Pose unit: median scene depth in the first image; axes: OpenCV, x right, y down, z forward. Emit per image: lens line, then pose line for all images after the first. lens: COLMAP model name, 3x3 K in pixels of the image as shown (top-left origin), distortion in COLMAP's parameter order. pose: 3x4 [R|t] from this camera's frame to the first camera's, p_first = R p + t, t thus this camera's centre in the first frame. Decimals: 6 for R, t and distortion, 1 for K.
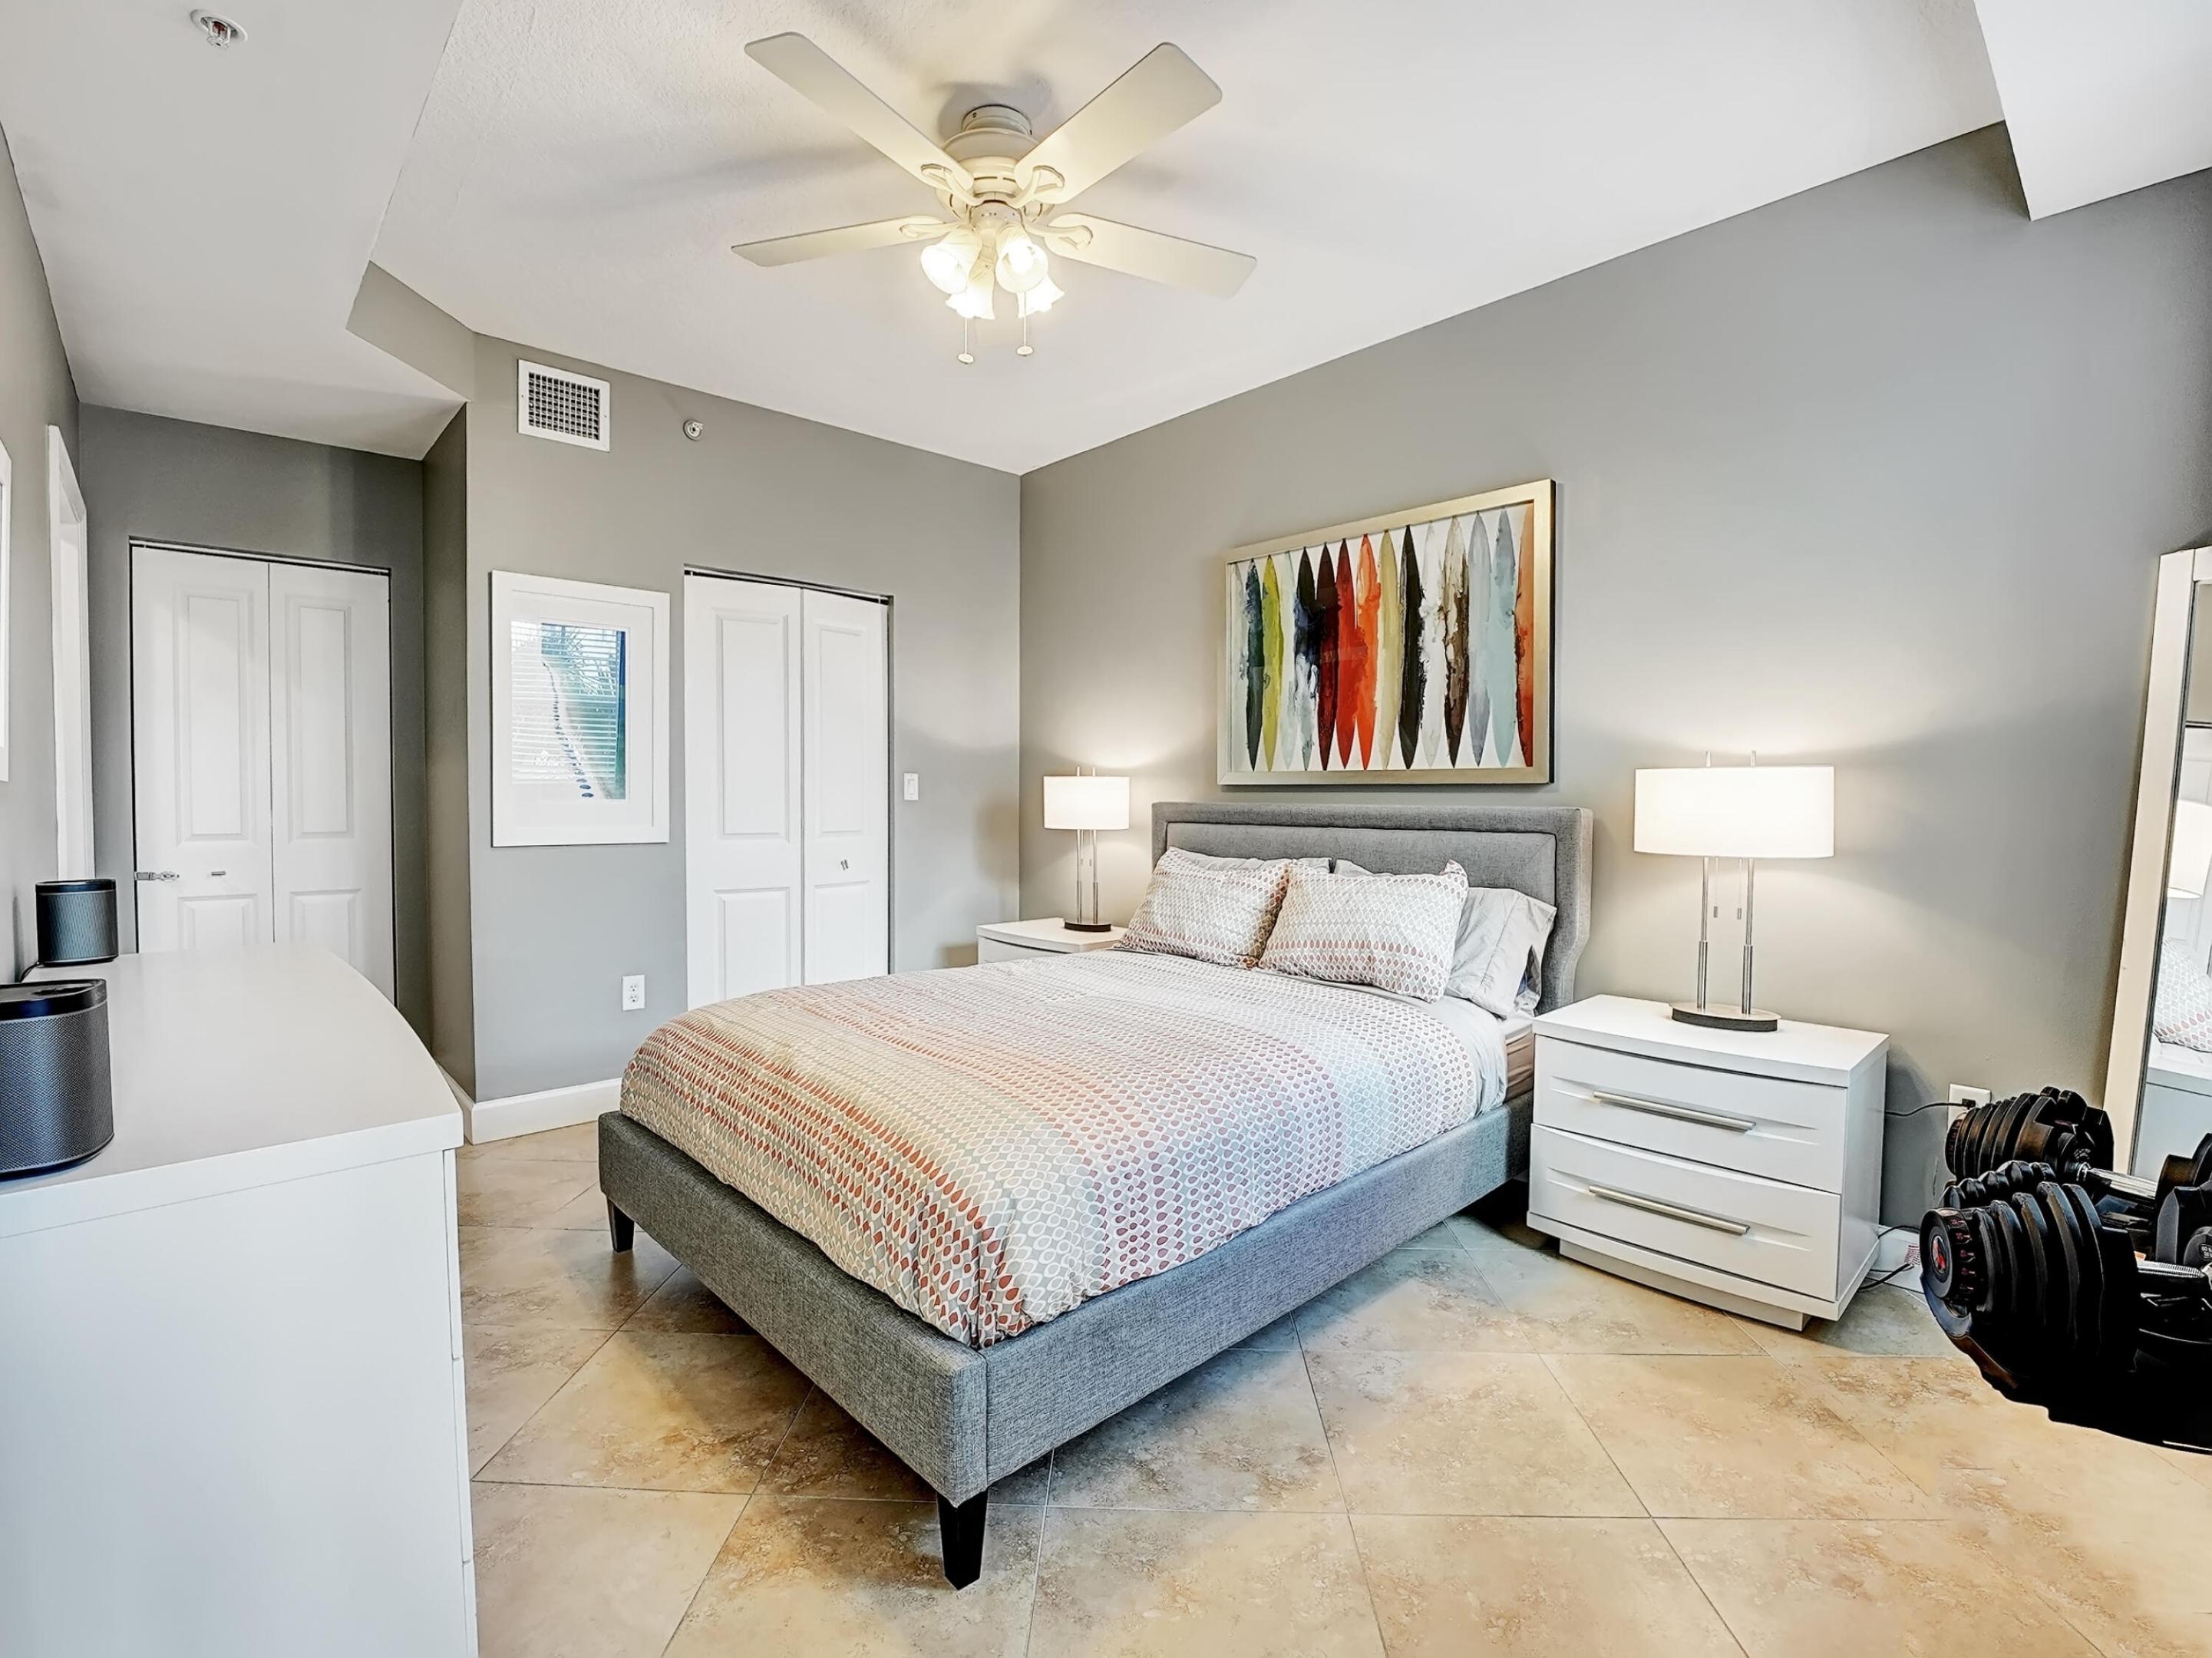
lens RADIAL K [[1029.7, 0, 1084.8], [0, 1029.7, 810.4], [0, 0, 1]] dist [-0.023334, 0.000828]
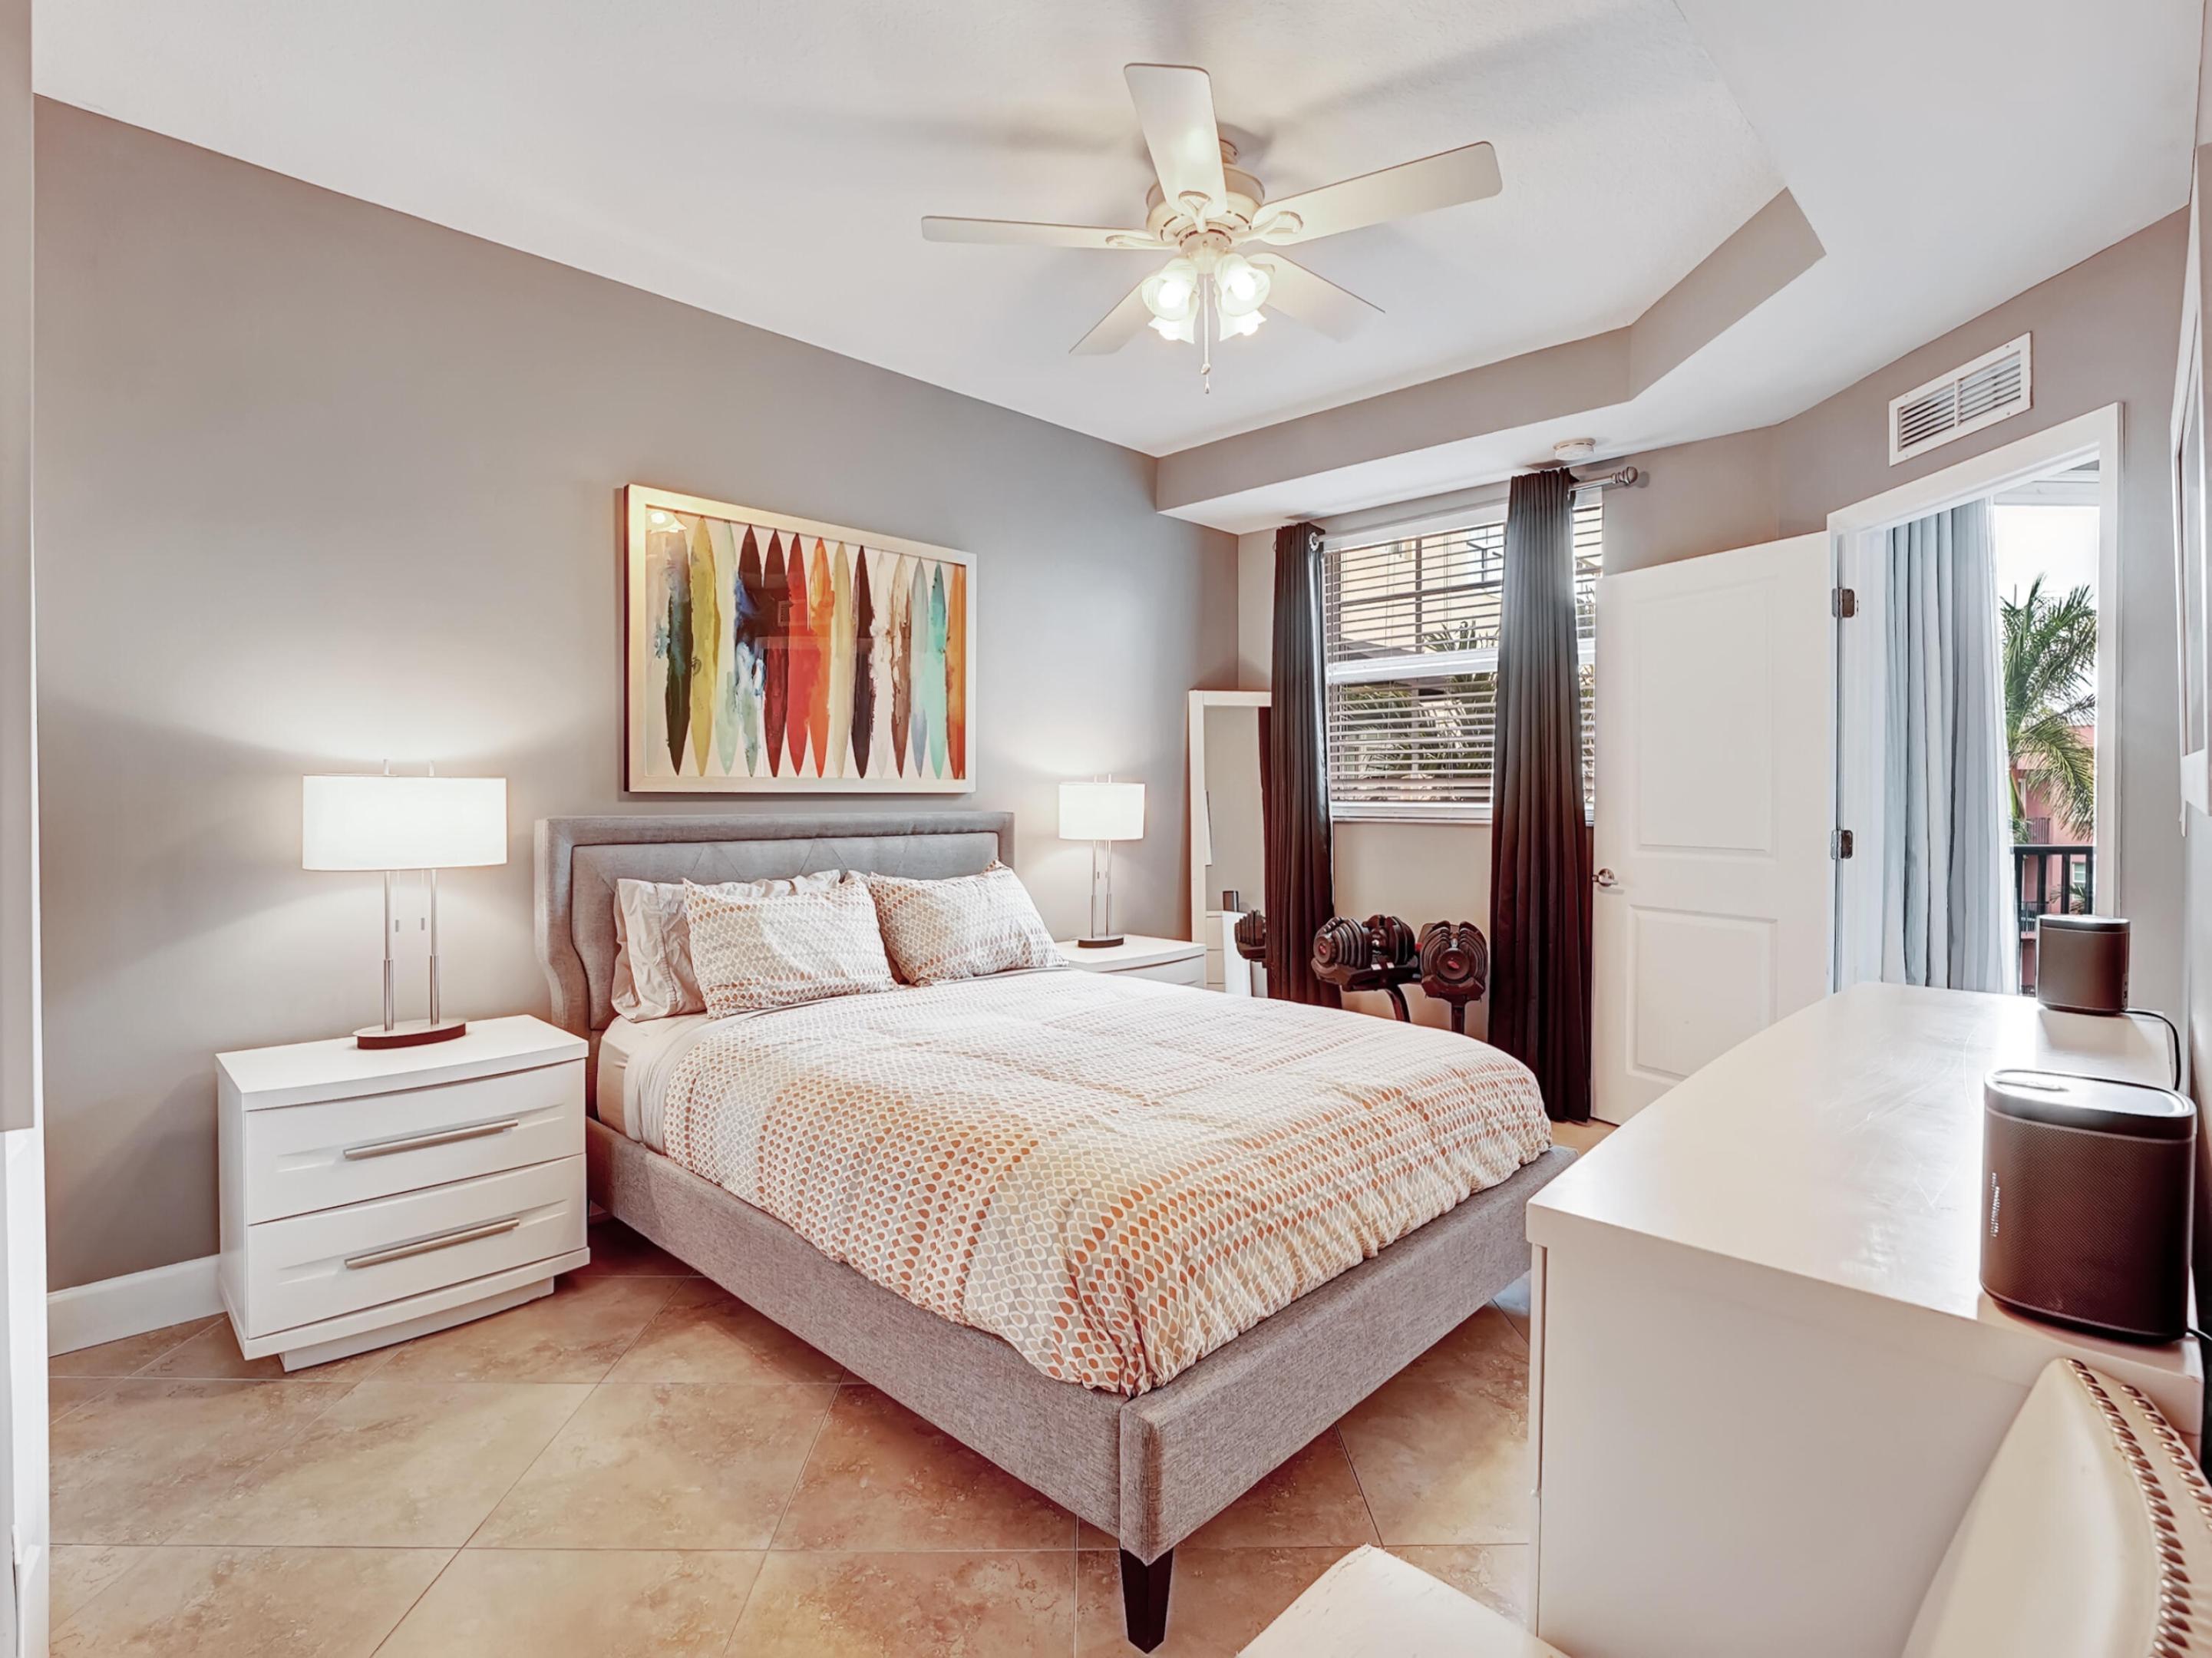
lens RADIAL K [[1090.8, 0, 1084.9], [0, 1090.8, 830.9], [0, 0, 1]] dist [-0.008097, -0.002336]
pose [[-0.047412, -0.032853, 0.998335, -0.782411], [0.015707, 0.999311, 0.033631, -0.019945], [-0.998752, 0.017276, -0.046863, 0.800496]]
